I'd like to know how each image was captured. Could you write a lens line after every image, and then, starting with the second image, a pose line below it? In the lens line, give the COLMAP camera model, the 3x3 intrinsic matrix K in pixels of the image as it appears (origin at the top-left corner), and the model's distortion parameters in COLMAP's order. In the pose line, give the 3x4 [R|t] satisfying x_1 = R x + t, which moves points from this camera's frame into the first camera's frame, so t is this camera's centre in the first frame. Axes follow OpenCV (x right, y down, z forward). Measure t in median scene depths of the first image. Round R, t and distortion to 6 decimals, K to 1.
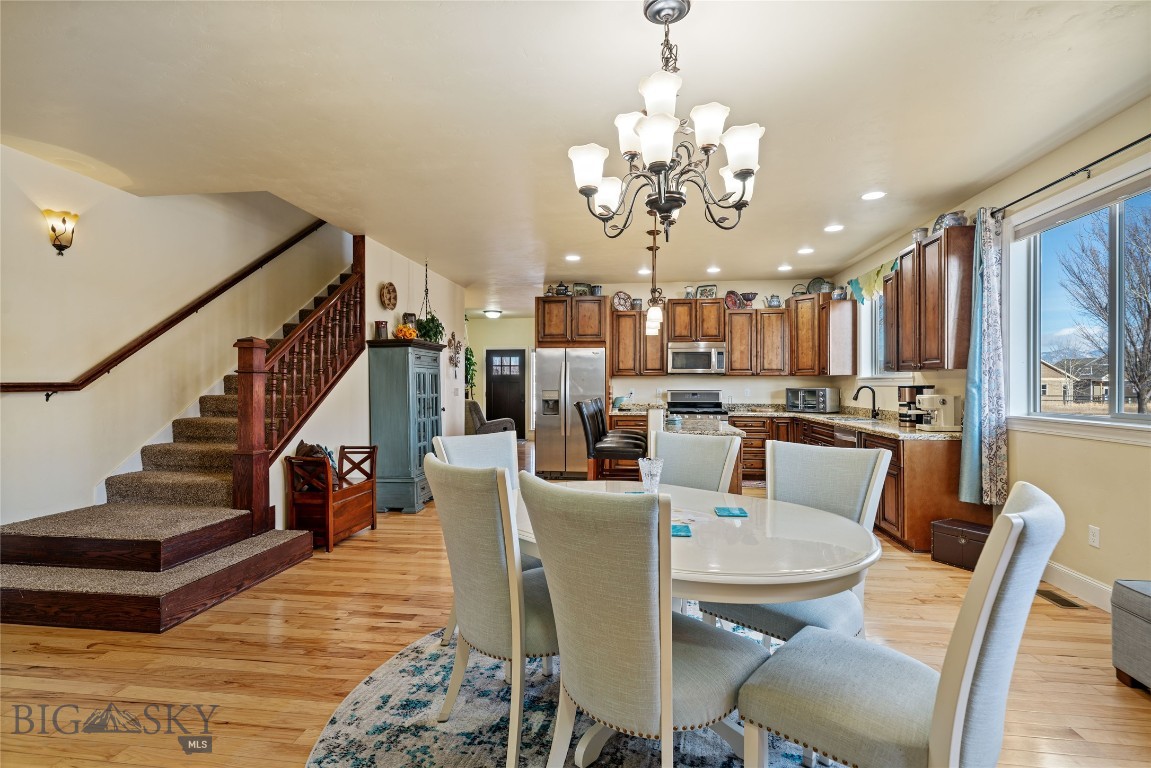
lens RADIAL K [[540.2, 0, 575.5], [0, 540.2, 384.0], [0, 0, 1]] dist [0.000627, 0.000035]
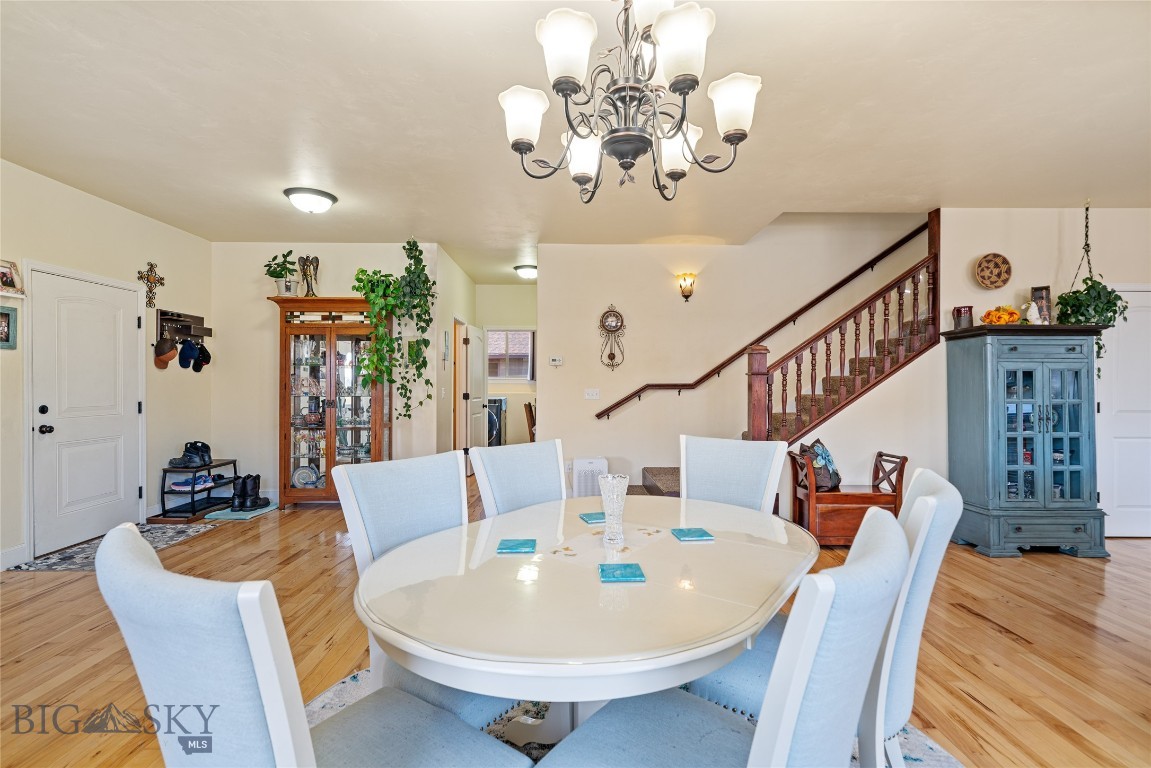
lens RADIAL K [[528.3, 0, 577.9], [0, 528.3, 384.6], [0, 0, 1]] dist [-0.000152, -0.000100]
pose [[0.138298, -0.001835, -0.990389, 0.347027], [-0.000219, 0.999998, -0.001884, 0.002163], [0.990391, 0.000478, 0.138297, 0.328451]]
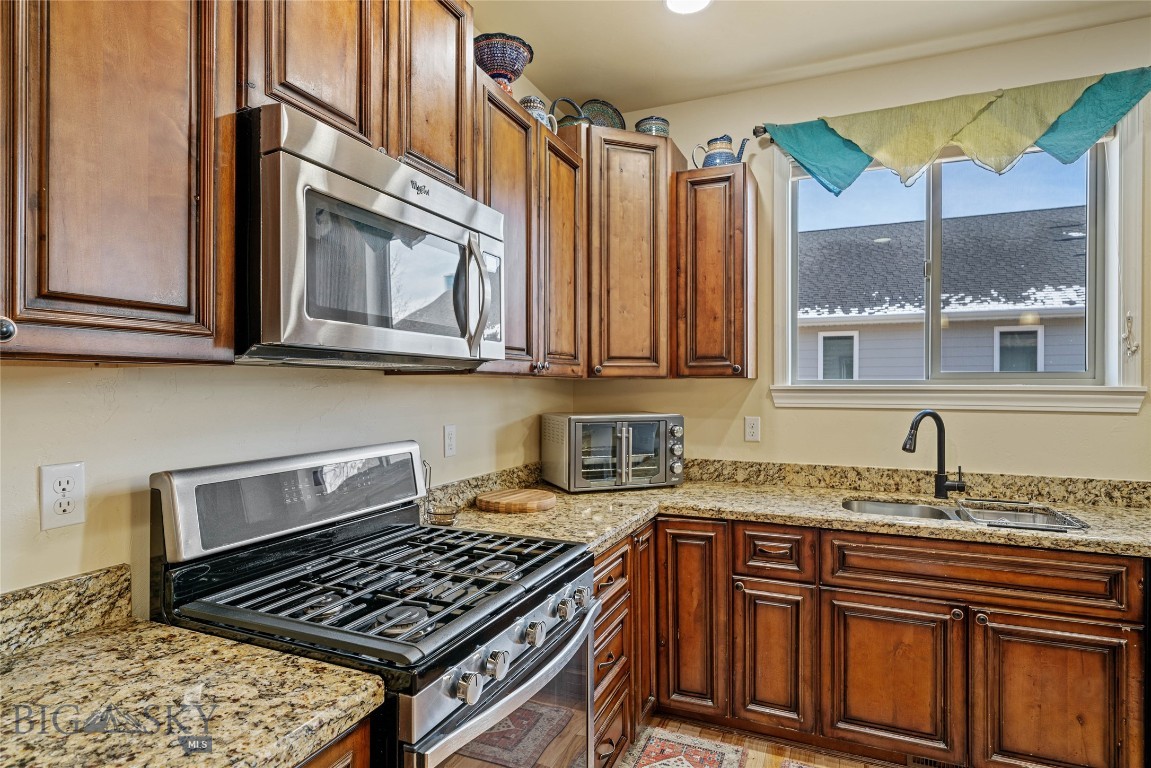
lens RADIAL K [[617.2, 0, 575.5], [0, 617.2, 384.0], [0, 0, 1]] dist [0.005075, 0.002369]
pose [[0.276828, 0.000116, 0.960919, 0.077466], [-0.003252, 0.999994, 0.000816, -0.016192], [-0.960914, -0.003351, 0.276827, 1.247153]]
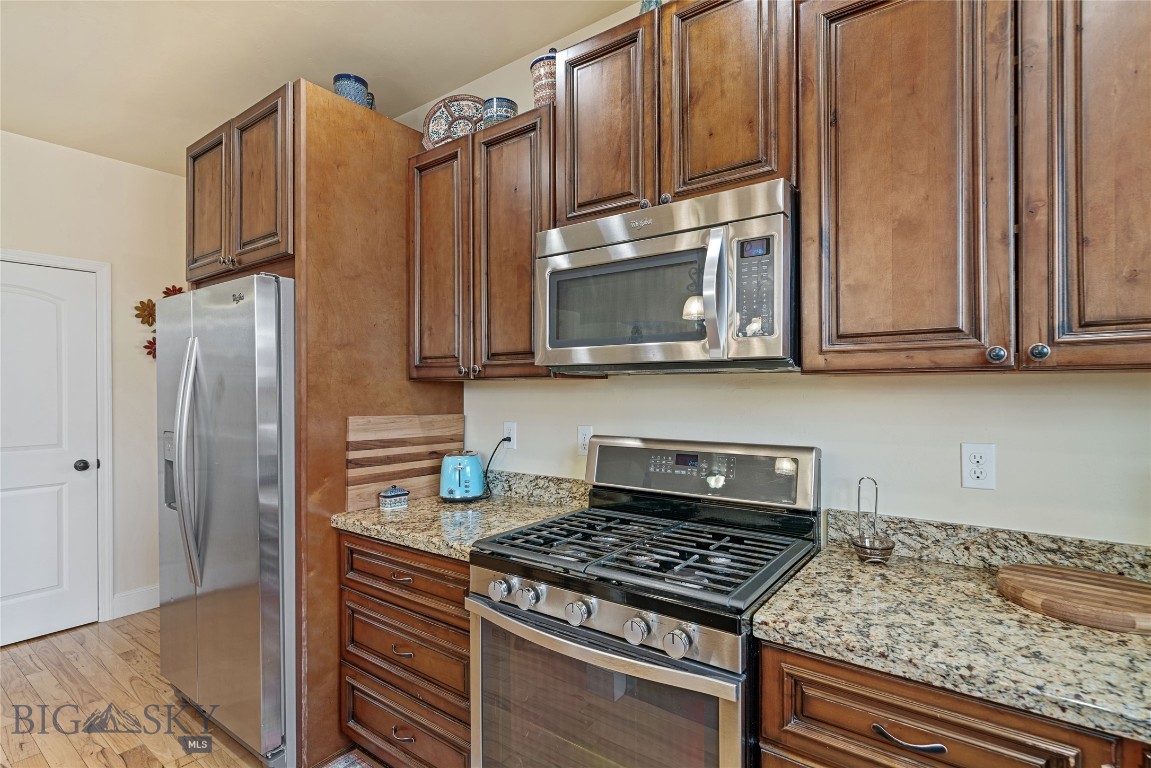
lens RADIAL K [[566.7, 0, 575.5], [0, 566.7, 384.0], [0, 0, 1]] dist [-0.001504, -0.000122]
pose [[0.871478, -0.008450, -0.490362, 0.423761], [0.006580, 0.999963, -0.005538, -0.015805], [0.490390, 0.001600, 0.871501, 1.116397]]
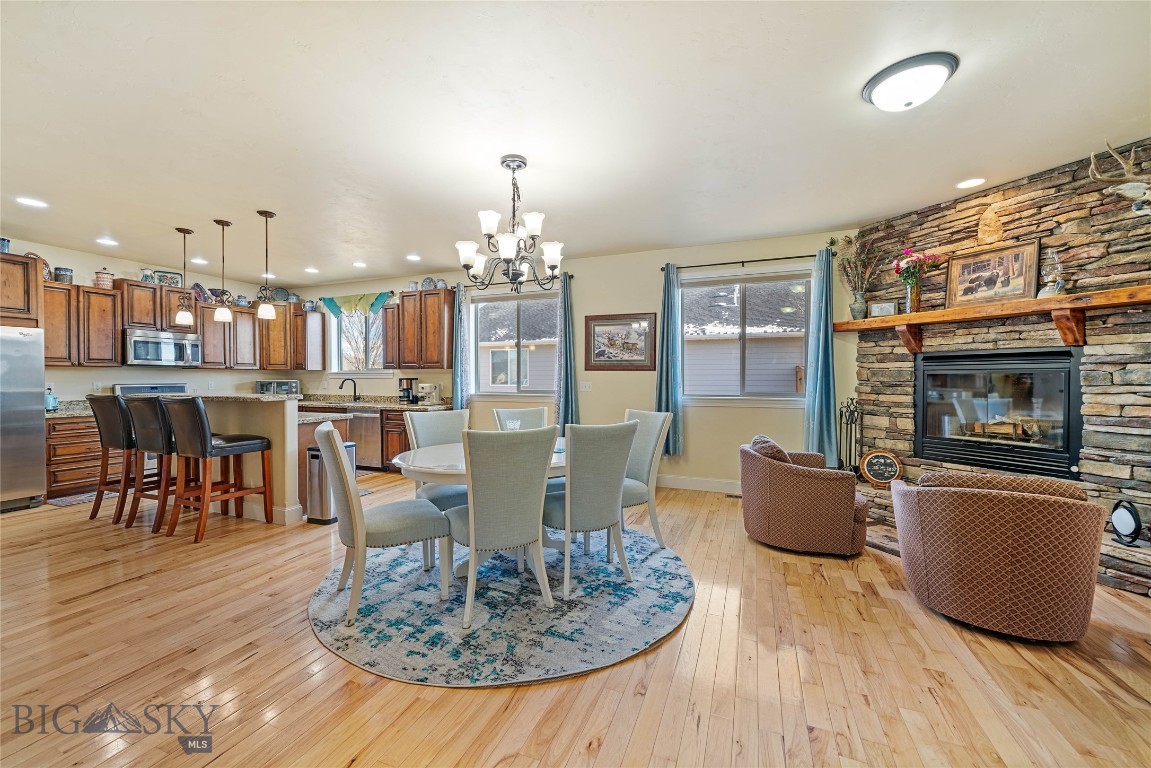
lens RADIAL K [[444.2, 0, 573.6], [0, 444.2, 383.4], [0, 0, 1]] dist [-0.003370, 0.000539]
pose [[0.253391, -0.013549, 0.967269, -0.466599], [-0.001739, 0.999894, 0.014462, -0.001306], [-0.967362, -0.005346, 0.253340, 0.174462]]
